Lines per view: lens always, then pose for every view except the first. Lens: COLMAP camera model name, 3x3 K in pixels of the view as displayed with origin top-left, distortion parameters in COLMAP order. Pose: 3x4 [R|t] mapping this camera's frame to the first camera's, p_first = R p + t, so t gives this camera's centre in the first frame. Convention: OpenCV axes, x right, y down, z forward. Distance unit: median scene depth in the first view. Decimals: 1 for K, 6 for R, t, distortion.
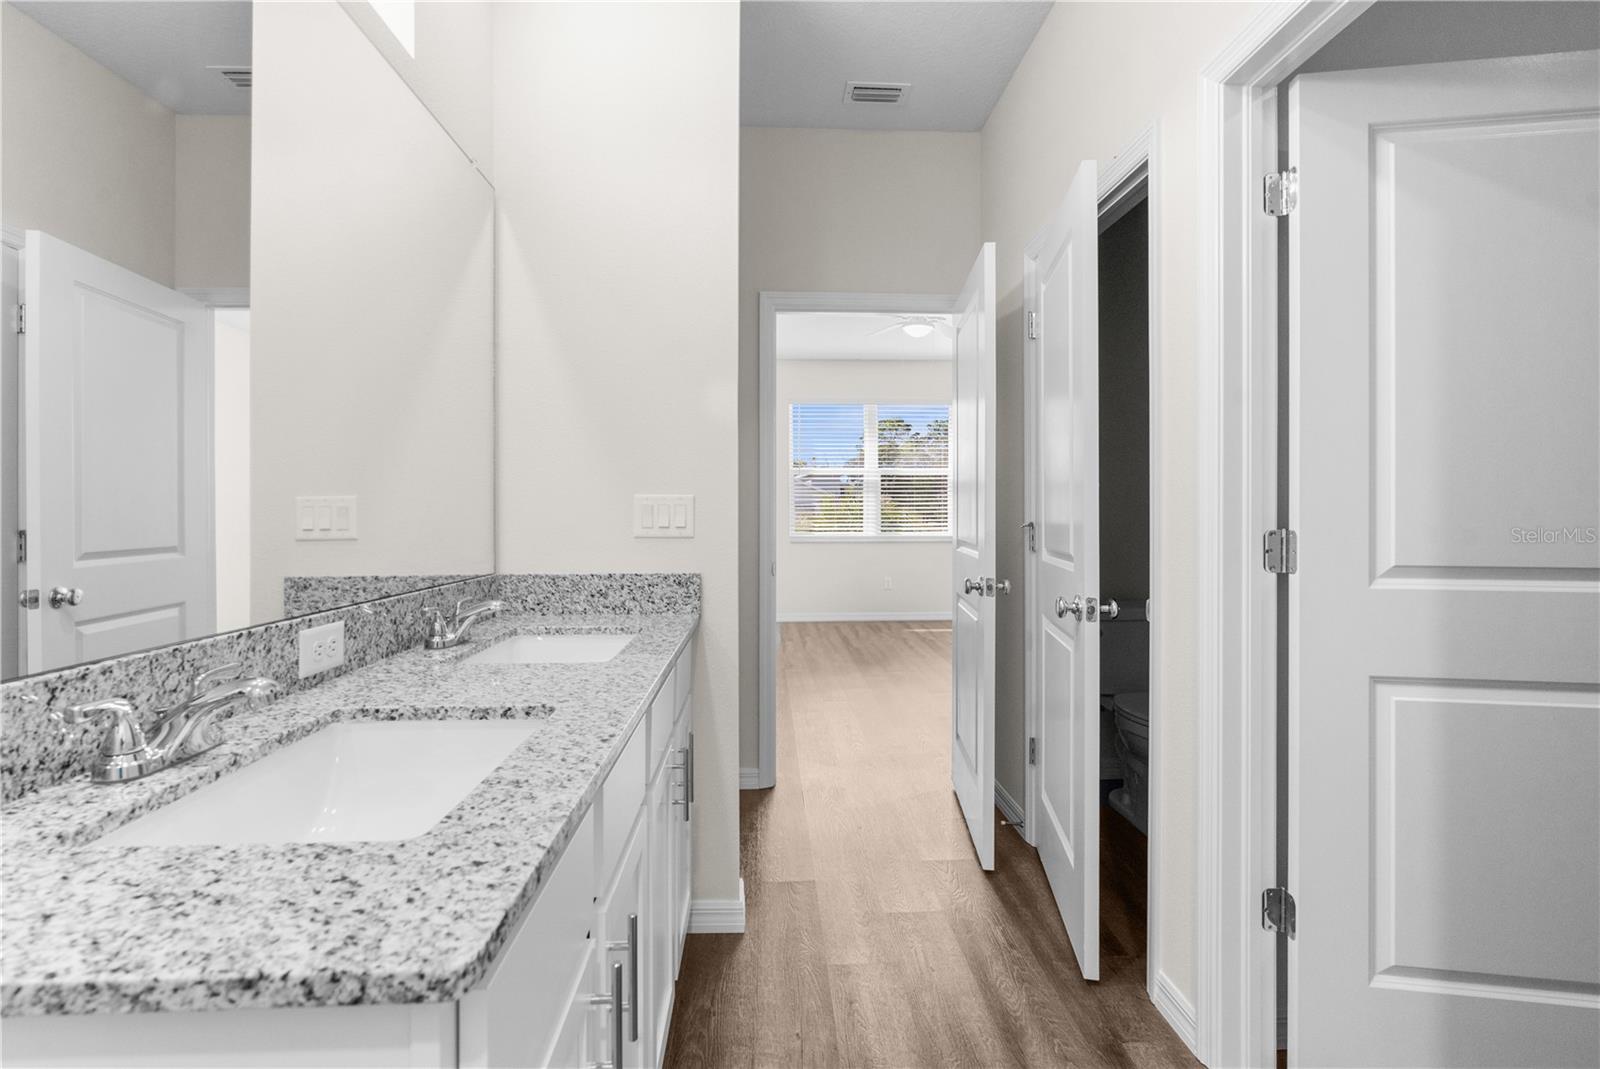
lens RADIAL K [[732.2, 0, 797.4], [0, 732.2, 526.8], [0, 0, 1]] dist [-0.001163, 0.000848]
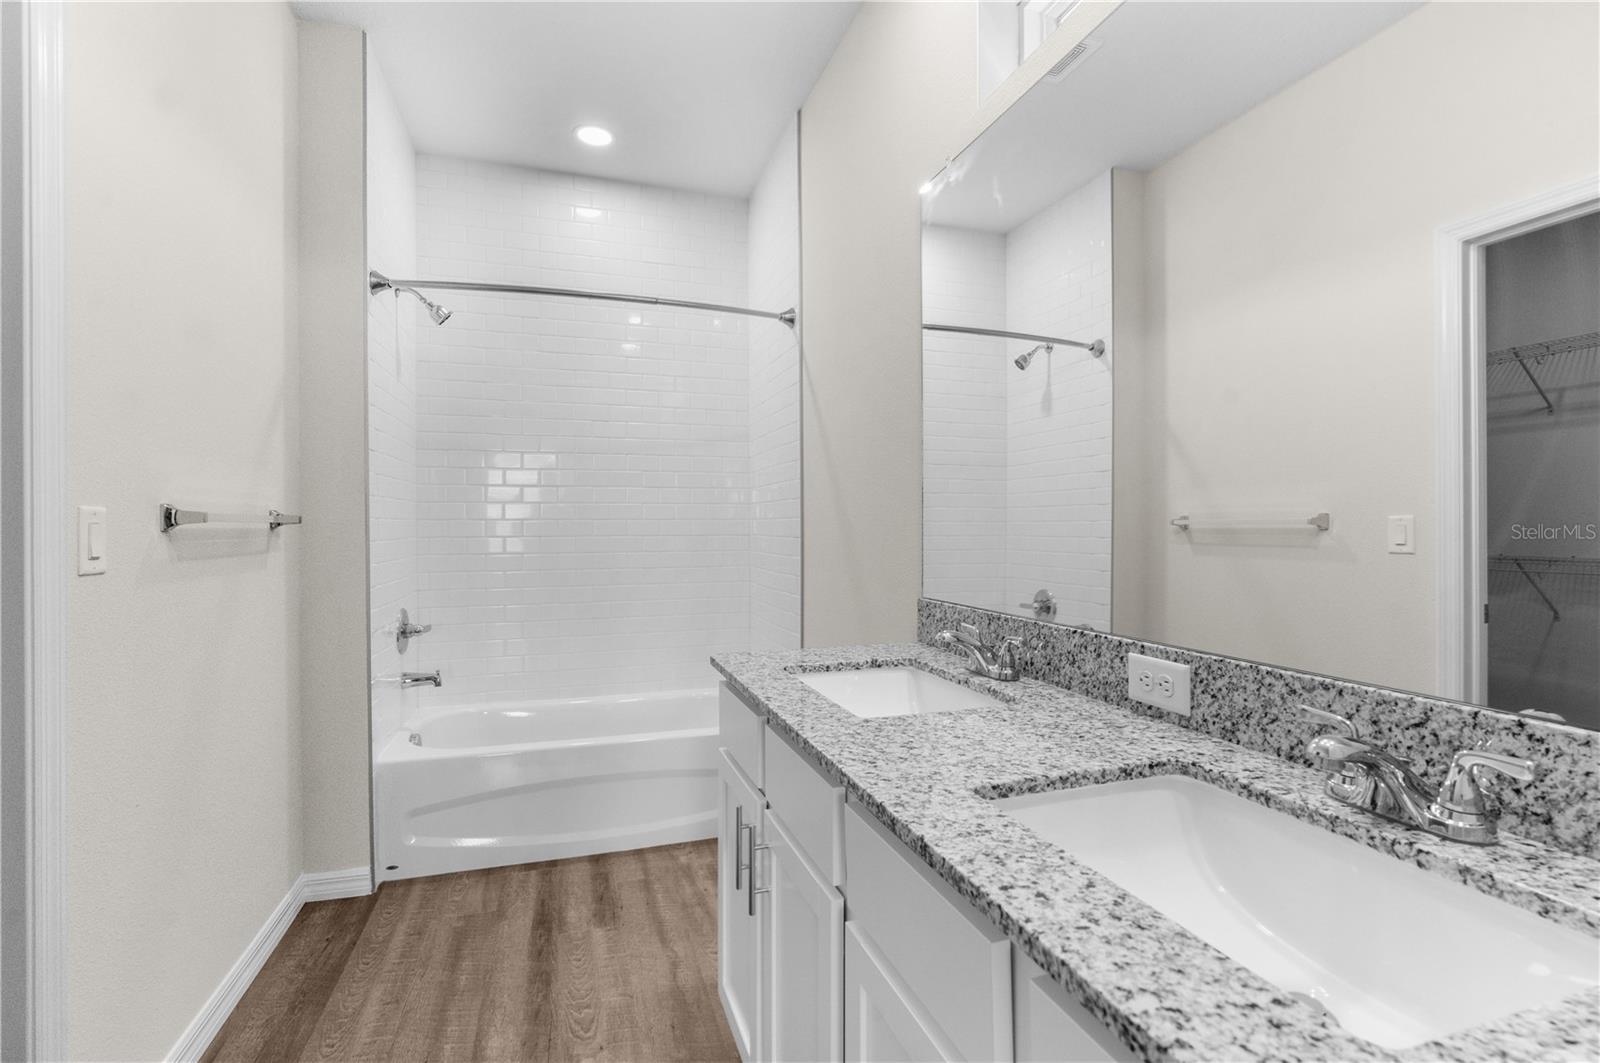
lens RADIAL K [[732.2, 0, 797.4], [0, 732.2, 523.8], [0, 0, 1]] dist [-0.001163, 0.000848]
pose [[-0.963528, 0.001289, -0.267604, 0.051207], [-0.002918, 0.999878, 0.015325, -0.054376], [0.267592, 0.015547, -0.963407, 1.904659]]
